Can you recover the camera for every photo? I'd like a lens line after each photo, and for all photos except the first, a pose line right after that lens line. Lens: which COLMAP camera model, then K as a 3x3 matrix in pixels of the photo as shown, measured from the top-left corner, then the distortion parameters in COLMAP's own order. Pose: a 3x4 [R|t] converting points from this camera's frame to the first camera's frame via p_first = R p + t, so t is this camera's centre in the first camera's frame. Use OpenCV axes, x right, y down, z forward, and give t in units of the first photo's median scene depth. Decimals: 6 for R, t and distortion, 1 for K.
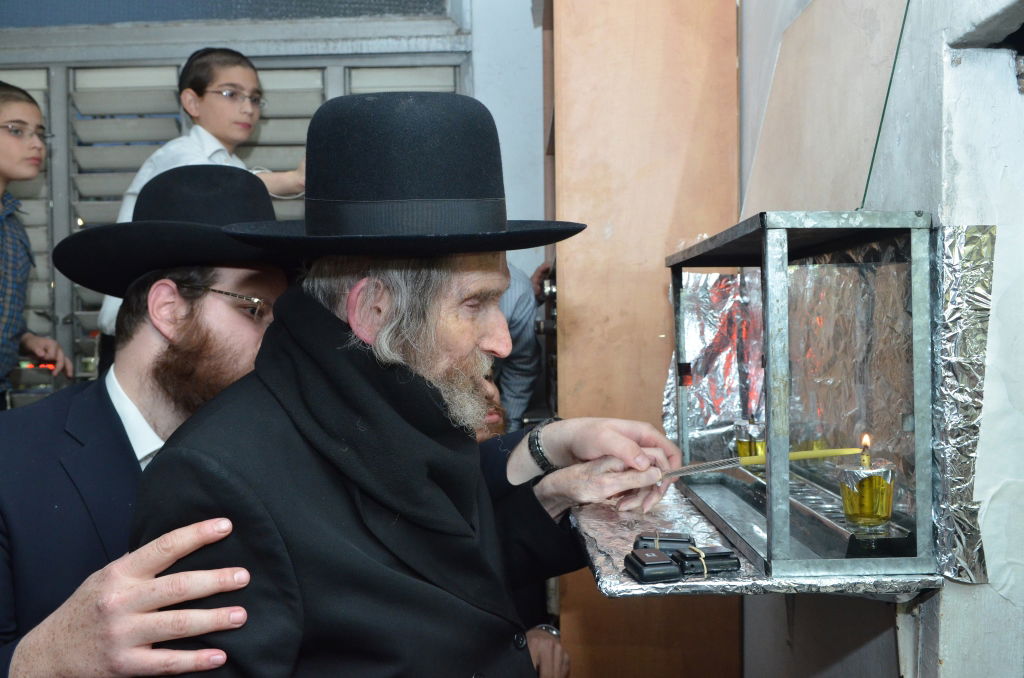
lens RADIAL K [[891.6, 0, 505.7], [0, 891.6, 341.4], [0, 0, 1]] dist [-0.007506, -0.014298]
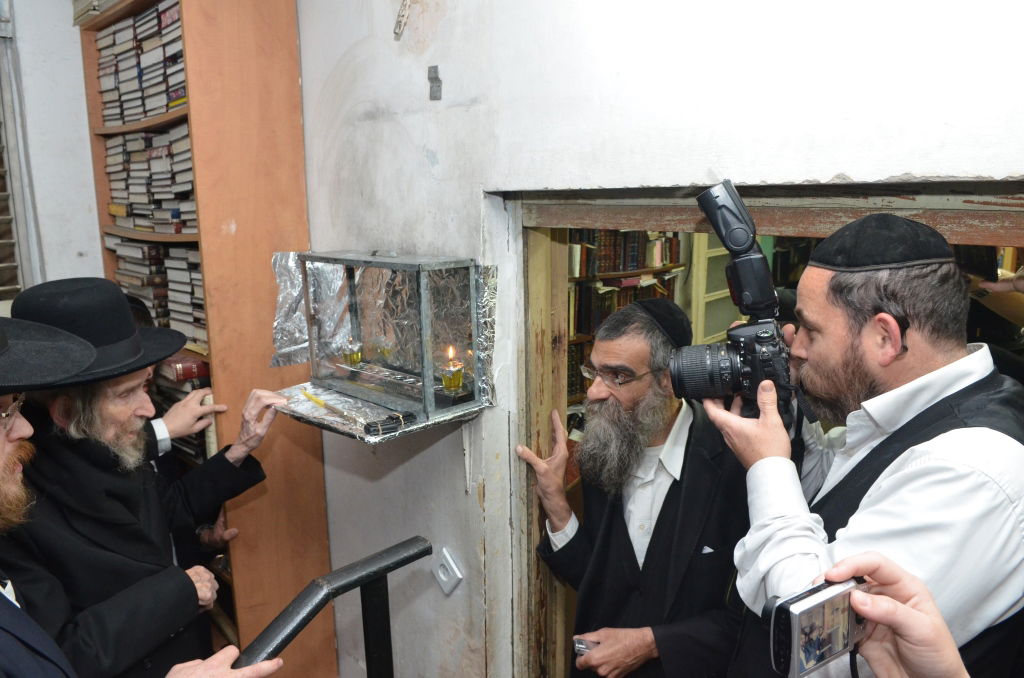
lens RADIAL K [[755.6, 0, 506.3], [0, 755.6, 344.4], [0, 0, 1]] dist [-0.033146, -0.029708]
pose [[0.708300, -0.140529, 0.691782, -0.883699], [0.017120, 0.983116, 0.182181, -0.283312], [-0.705703, -0.117196, 0.698747, -0.493928]]
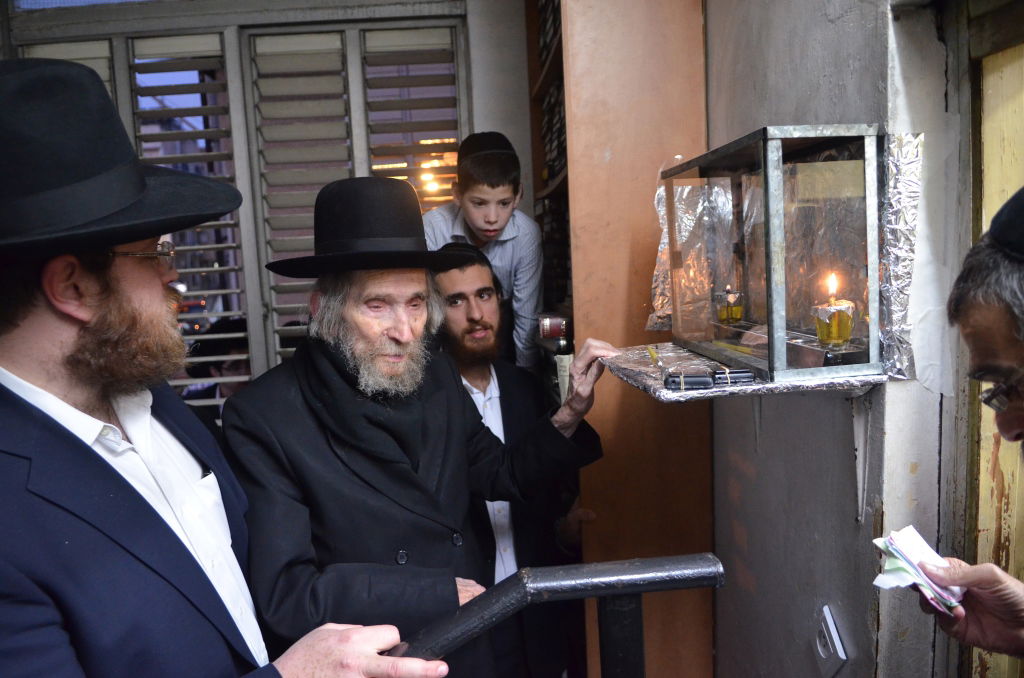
lens RADIAL K [[752.5, 0, 506.8], [0, 752.5, 342.1], [0, 0, 1]] dist [-0.024605, -0.036789]
pose [[0.996718, -0.046847, 0.066023, -0.211818], [0.040156, 0.994252, 0.099252, 0.058864], [-0.070294, -0.096275, 0.992870, -0.176791]]
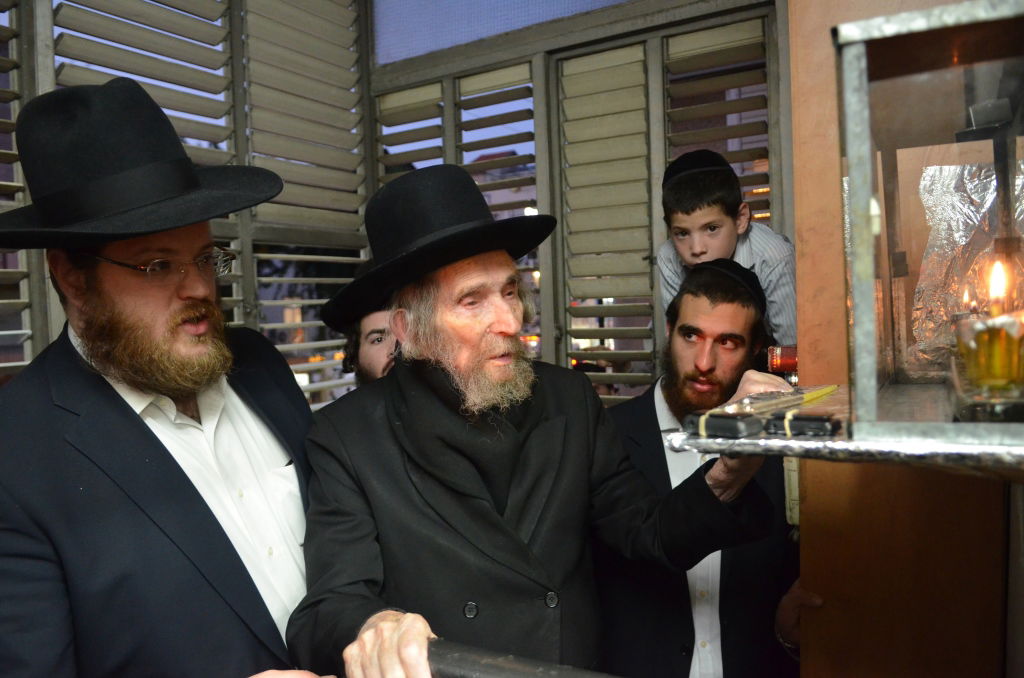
lens RADIAL K [[760.5, 0, 508.7], [0, 760.5, 344.1], [0, 0, 1]] dist [-0.025794, -0.036797]
pose [[0.871155, 0.000876, -0.491008, 0.361171], [0.017666, 0.999295, 0.033127, 0.135498], [0.490691, -0.037533, 0.870525, 0.181990]]
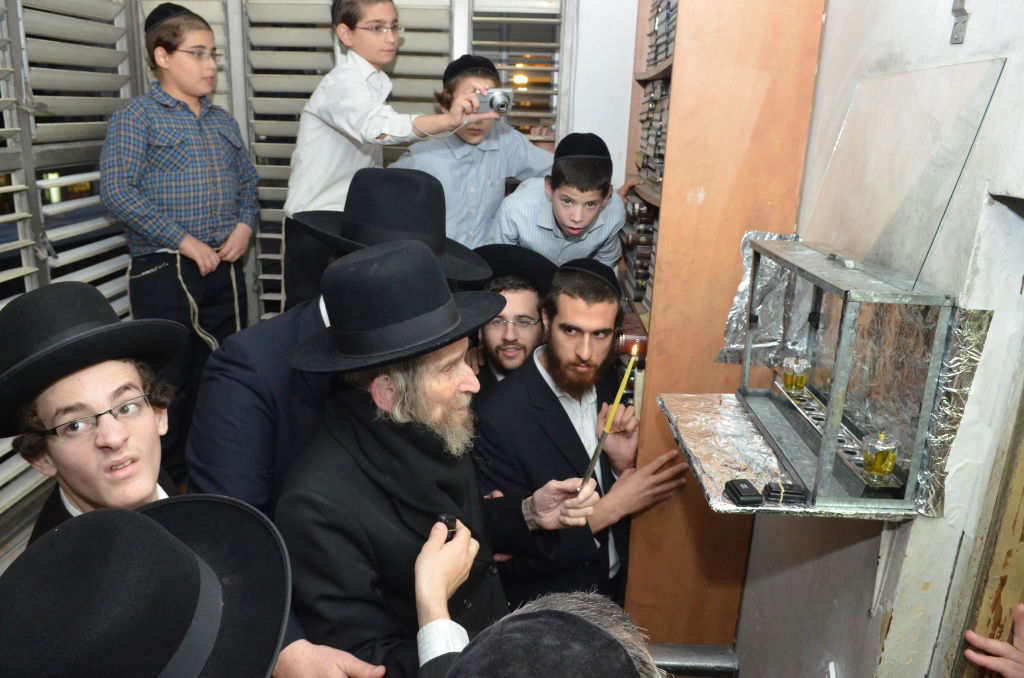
lens RADIAL K [[755.6, 0, 506.3], [0, 755.6, 344.4], [0, 0, 1]] dist [-0.033146, -0.029708]
pose [[0.998318, 0.054284, -0.020358, -0.259180], [-0.046868, 0.962348, 0.267748, -0.364810], [0.034126, -0.266344, 0.963274, -0.279623]]
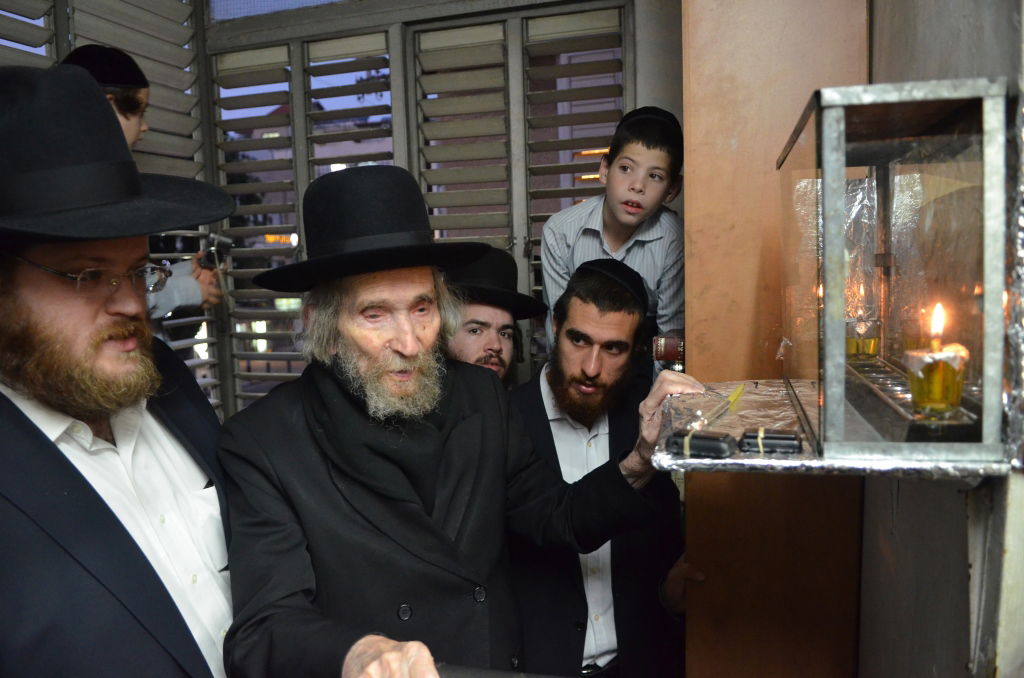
lens RADIAL K [[763.7, 0, 506.8], [0, 763.7, 344.3], [0, 0, 1]] dist [-0.024124, -0.032037]
pose [[0.964875, 0.008368, -0.262575, 0.173238], [0.016256, 0.995676, 0.091465, 0.049961], [0.262205, -0.092521, 0.960567, 0.087138]]
